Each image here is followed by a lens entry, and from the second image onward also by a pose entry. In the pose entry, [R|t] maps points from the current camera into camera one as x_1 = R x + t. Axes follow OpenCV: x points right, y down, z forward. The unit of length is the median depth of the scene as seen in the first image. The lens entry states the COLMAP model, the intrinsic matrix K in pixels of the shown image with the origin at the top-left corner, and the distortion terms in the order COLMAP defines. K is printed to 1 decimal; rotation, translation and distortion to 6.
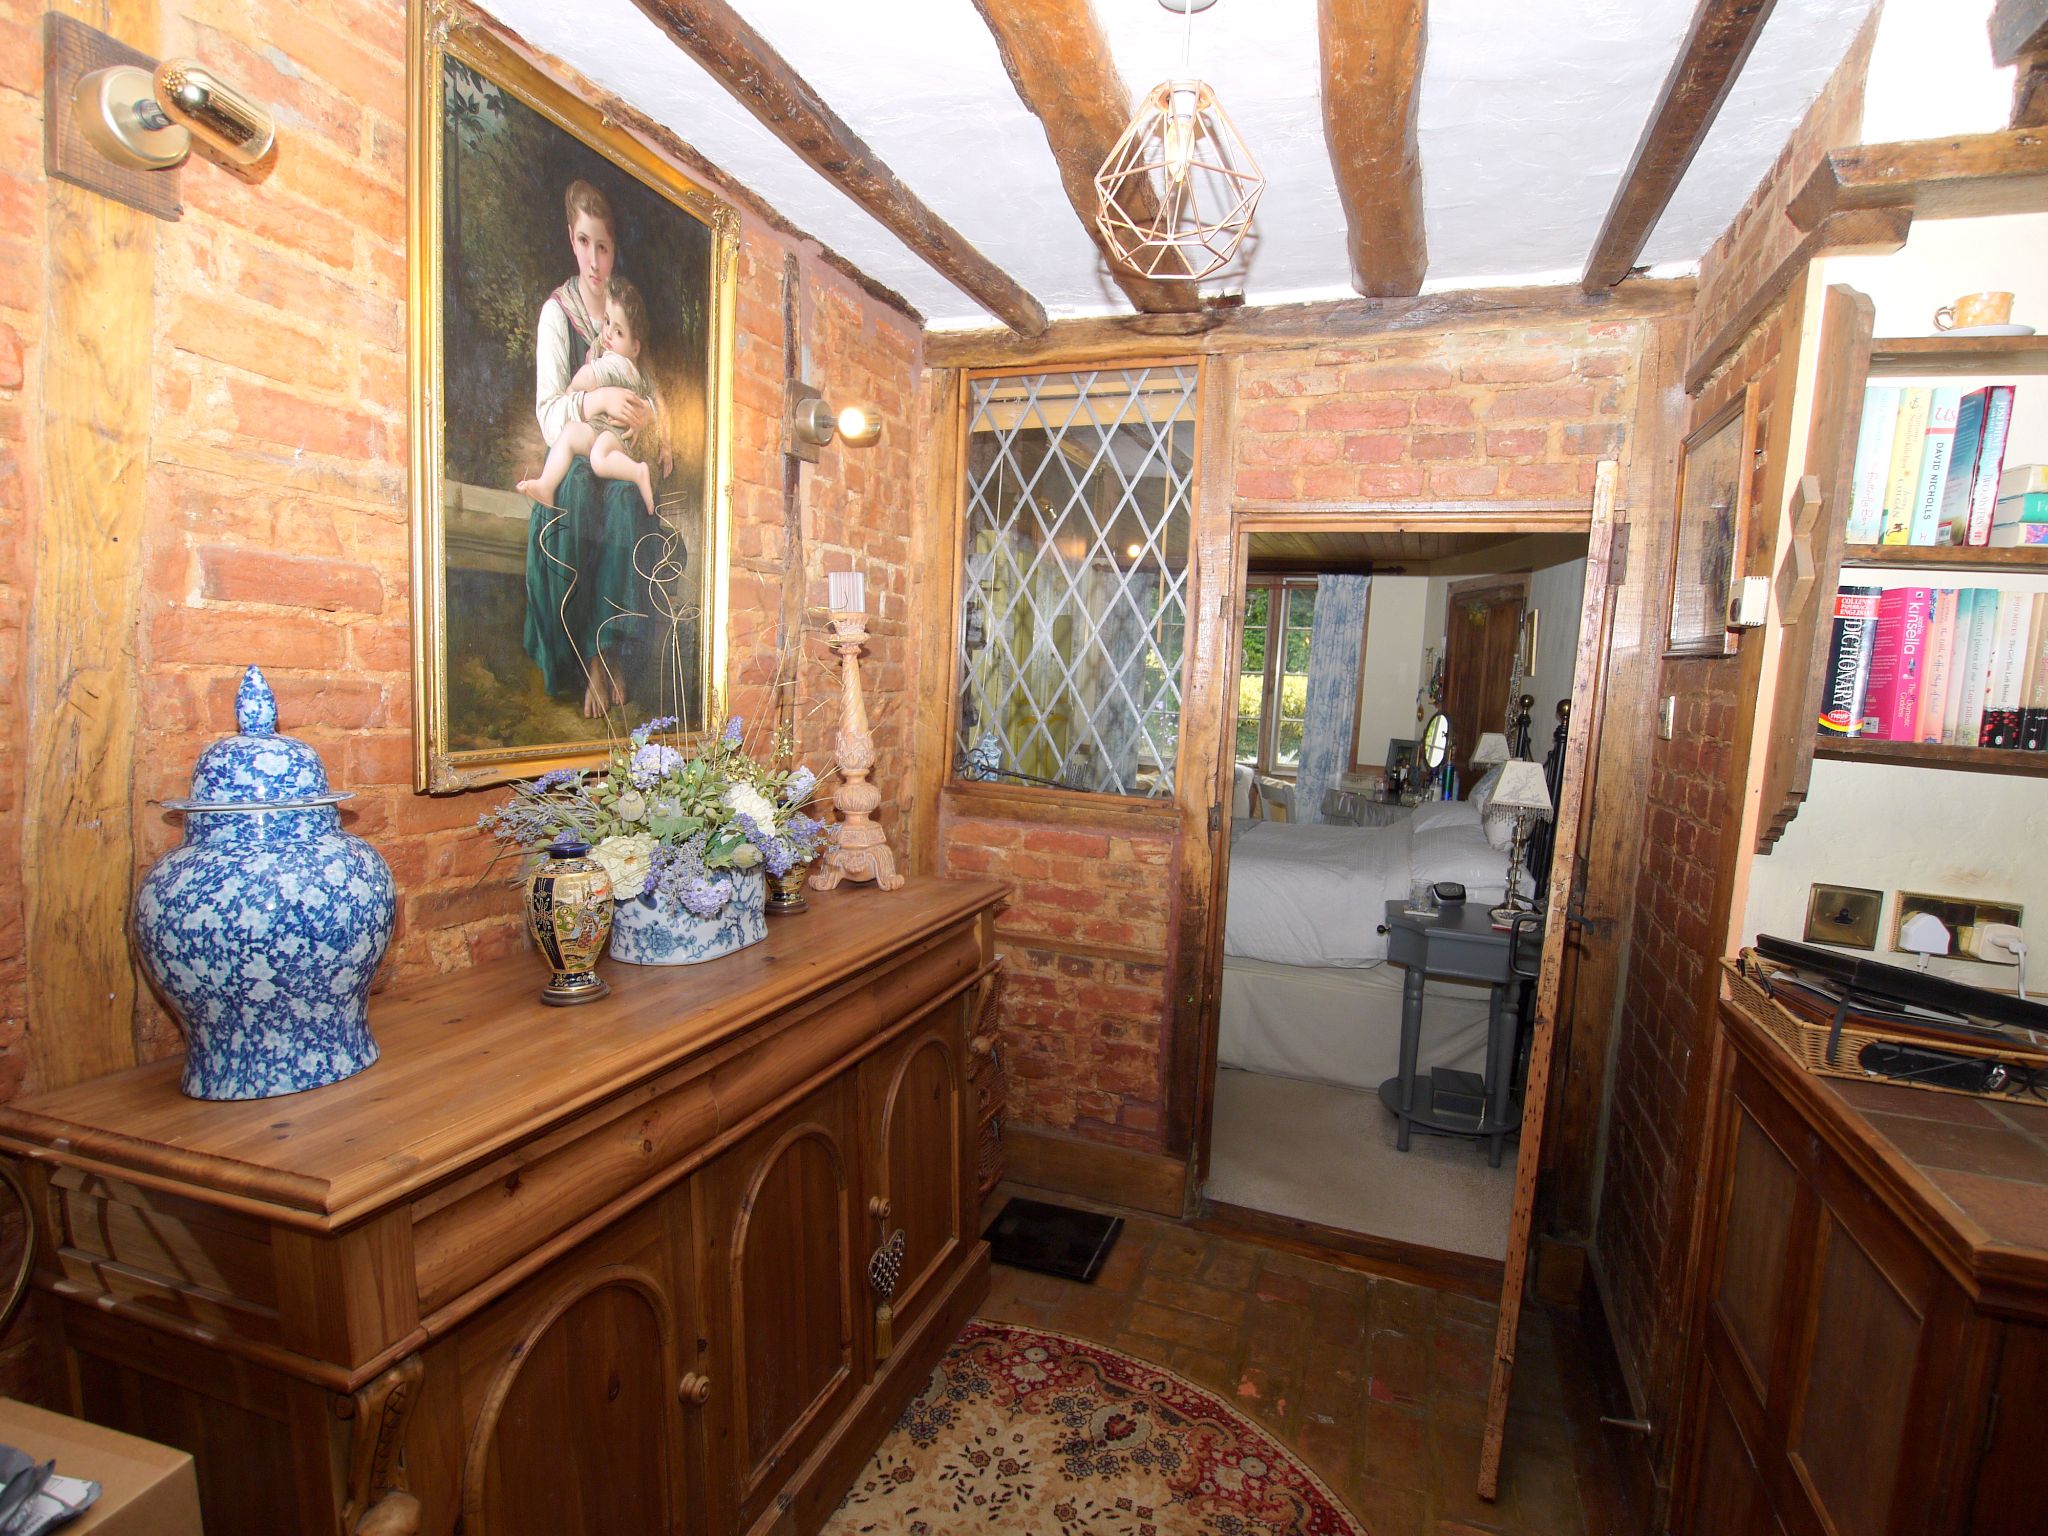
lens RADIAL K [[1080.6, 0, 1028.1], [0, 1080.6, 772.5], [0, 0, 1]] dist [0.000202, 0.000124]
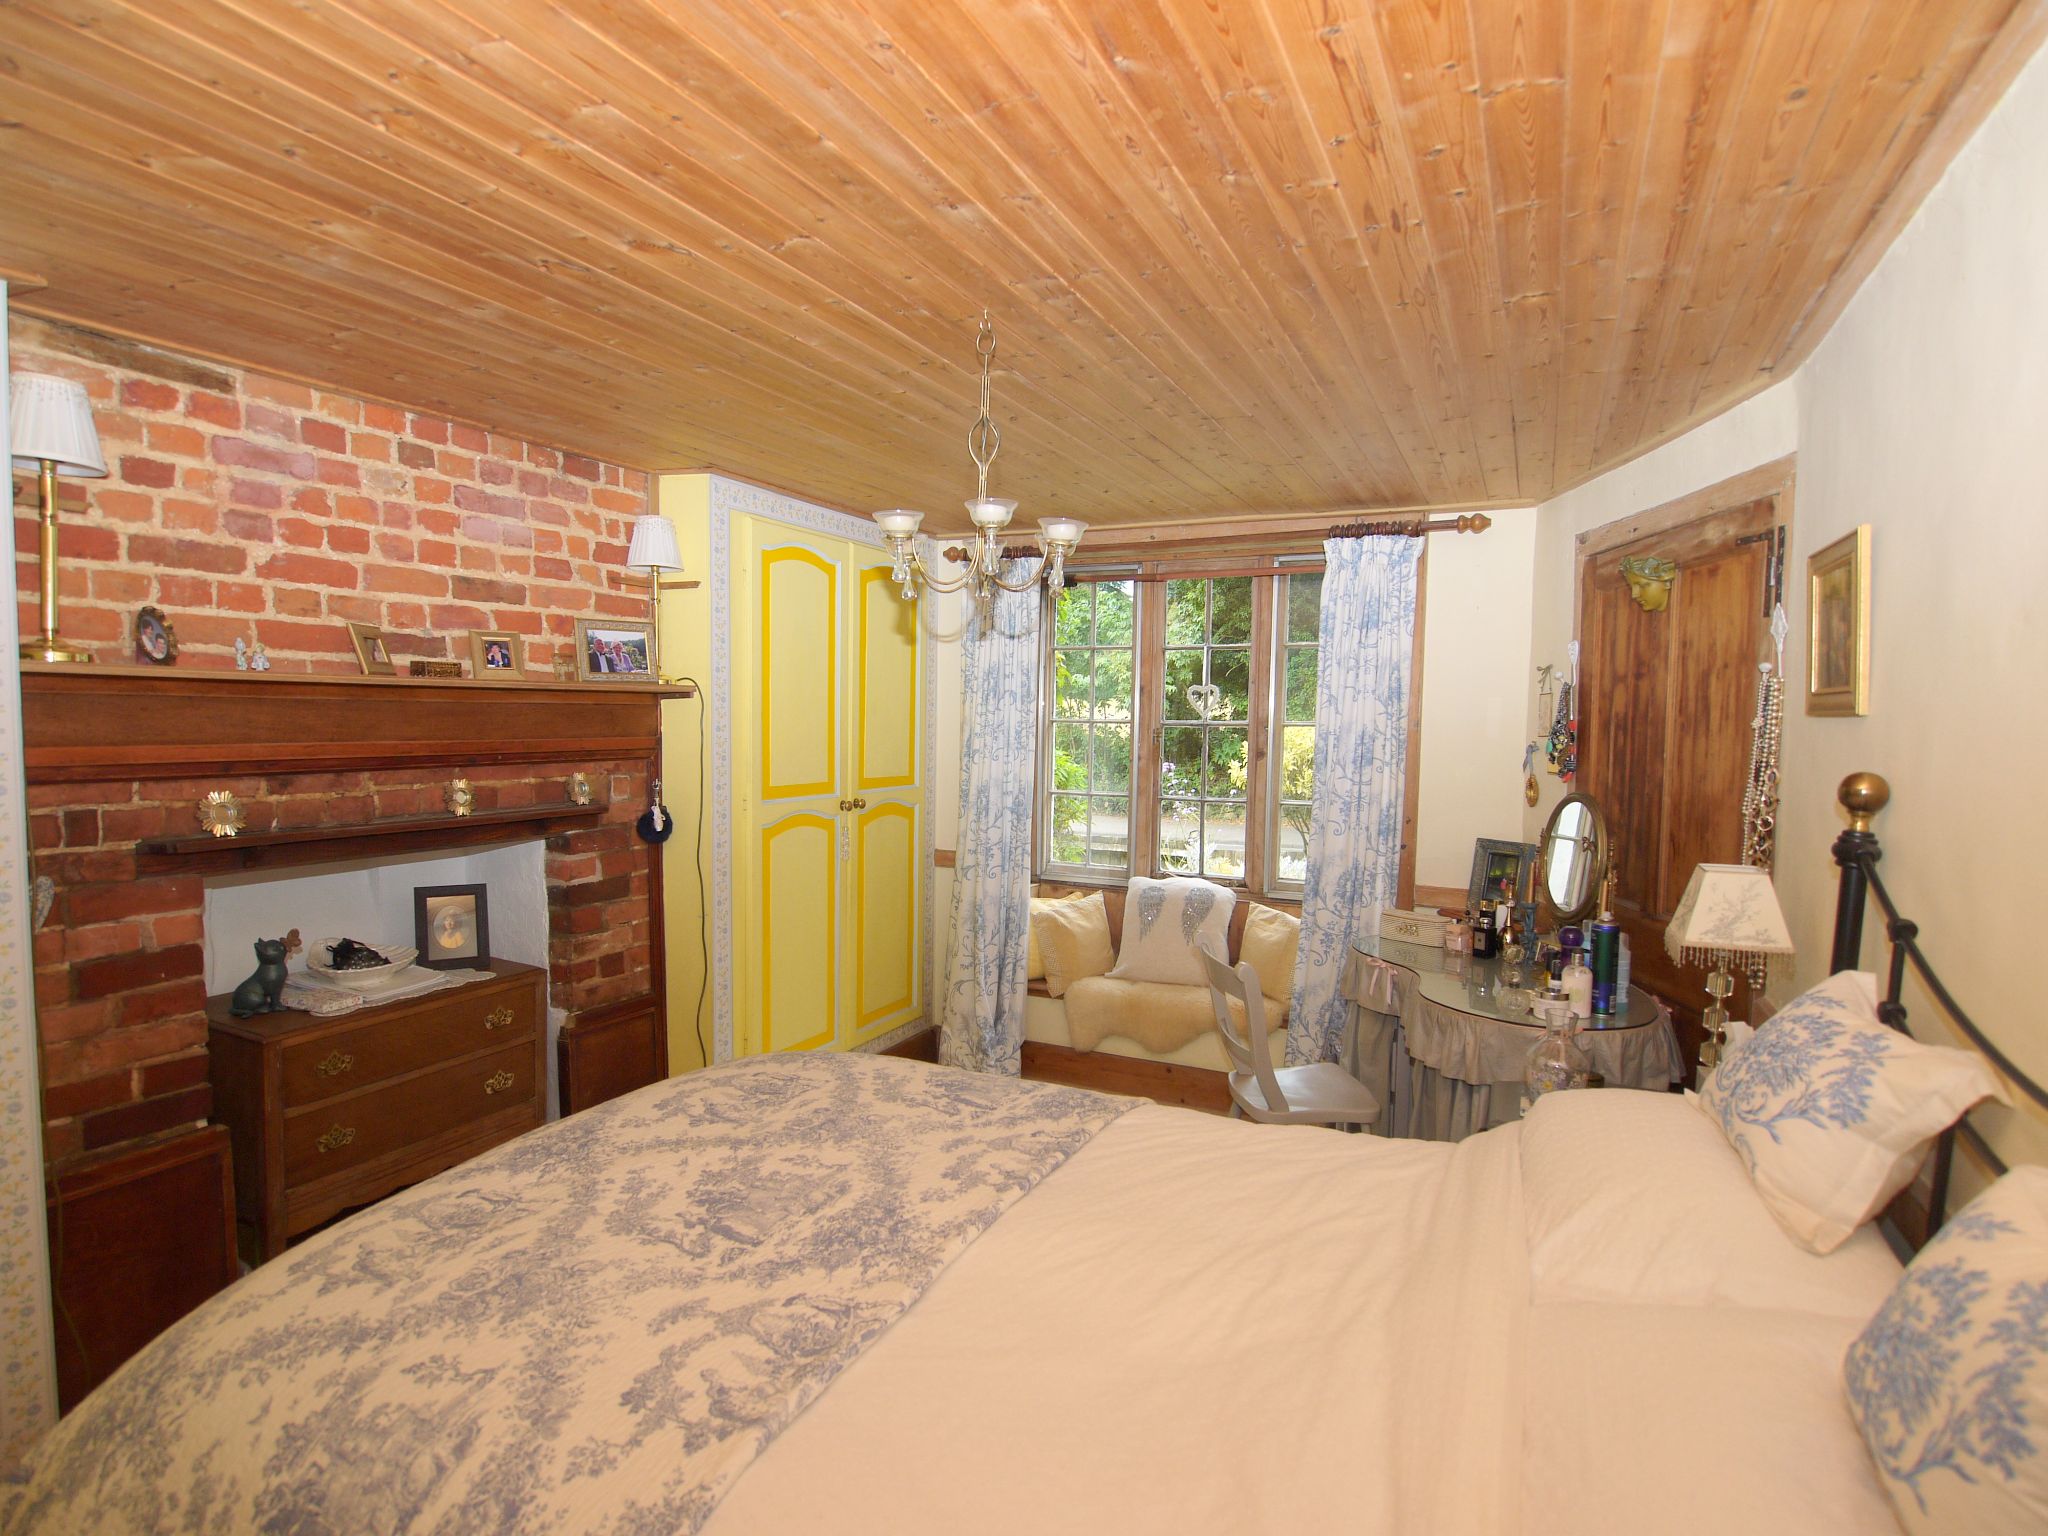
lens RADIAL K [[1080.6, 0, 1025.7], [0, 1080.6, 771.7], [0, 0, 1]] dist [0.000202, 0.000124]
pose [[0.994996, -0.032375, -0.094522, 0.168093], [0.028403, 0.998669, -0.043063, -0.048056], [0.095790, 0.040163, 0.994591, 0.454402]]
